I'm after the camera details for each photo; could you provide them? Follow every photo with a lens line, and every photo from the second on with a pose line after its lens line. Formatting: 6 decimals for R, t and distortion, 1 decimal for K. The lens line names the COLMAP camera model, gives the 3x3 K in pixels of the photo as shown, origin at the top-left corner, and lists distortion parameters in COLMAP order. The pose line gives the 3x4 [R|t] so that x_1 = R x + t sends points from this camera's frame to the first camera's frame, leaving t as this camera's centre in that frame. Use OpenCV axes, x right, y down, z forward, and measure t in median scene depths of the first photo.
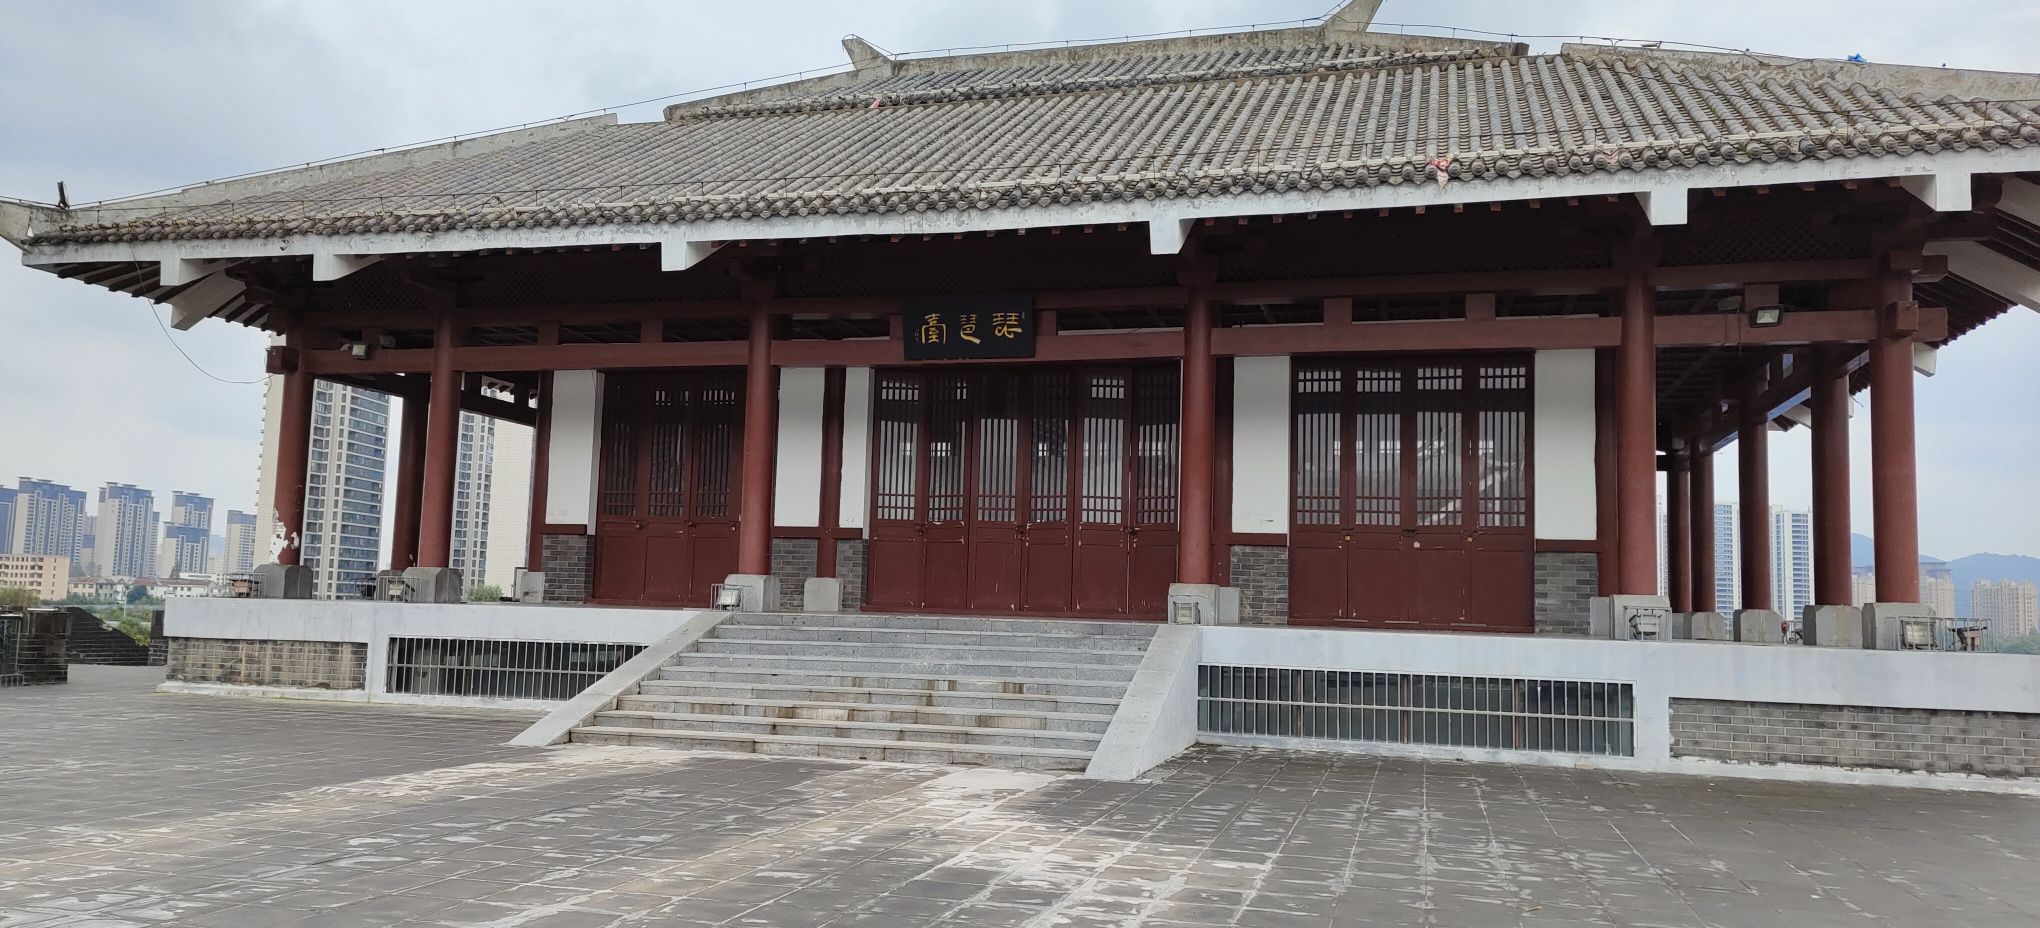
lens RADIAL K [[1527.4, 0, 1022.6], [0, 1527.4, 464.4], [0, 0, 1]] dist [-0.001290, -0.001293]
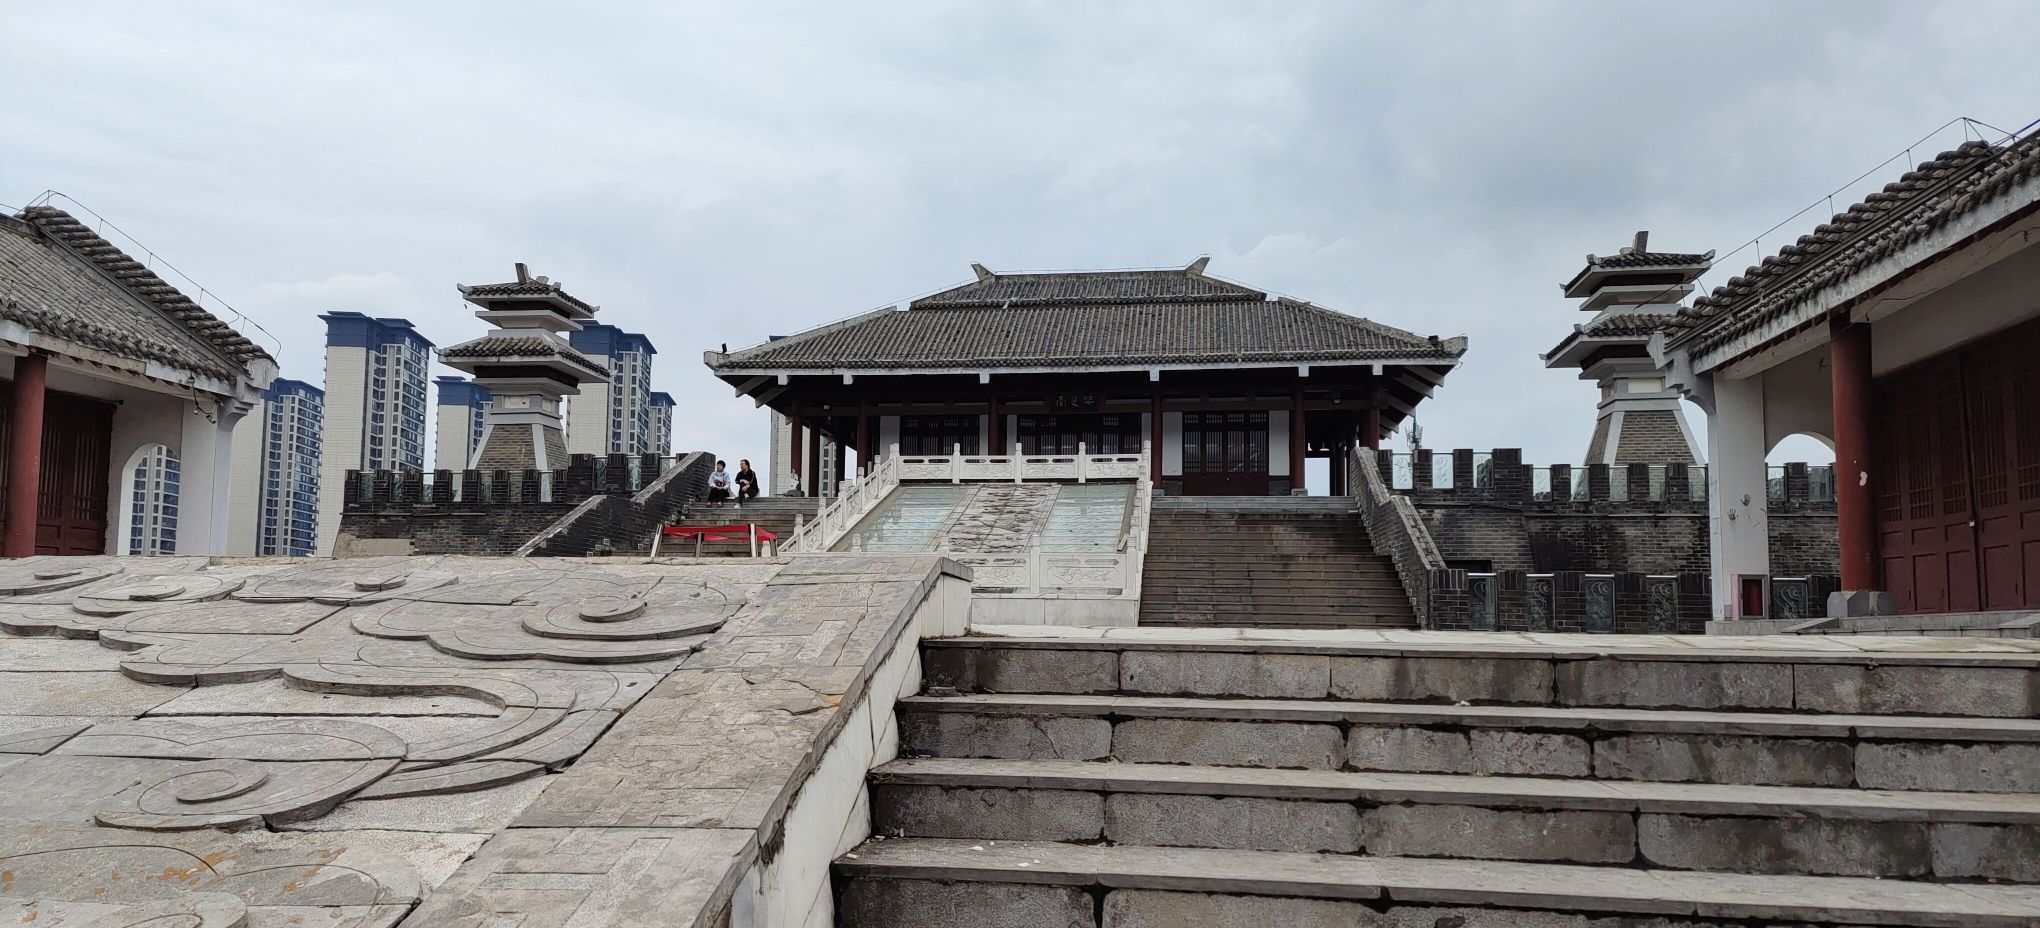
lens RADIAL K [[1527.4, 0, 1012.0], [0, 1527.4, 469.6], [0, 0, 1]] dist [-0.001290, -0.001293]
pose [[0.989832, -0.005337, 0.142138, -0.515098], [0.006435, 0.999953, -0.007265, 0.052637], [-0.142093, 0.008106, 0.989820, -1.656494]]
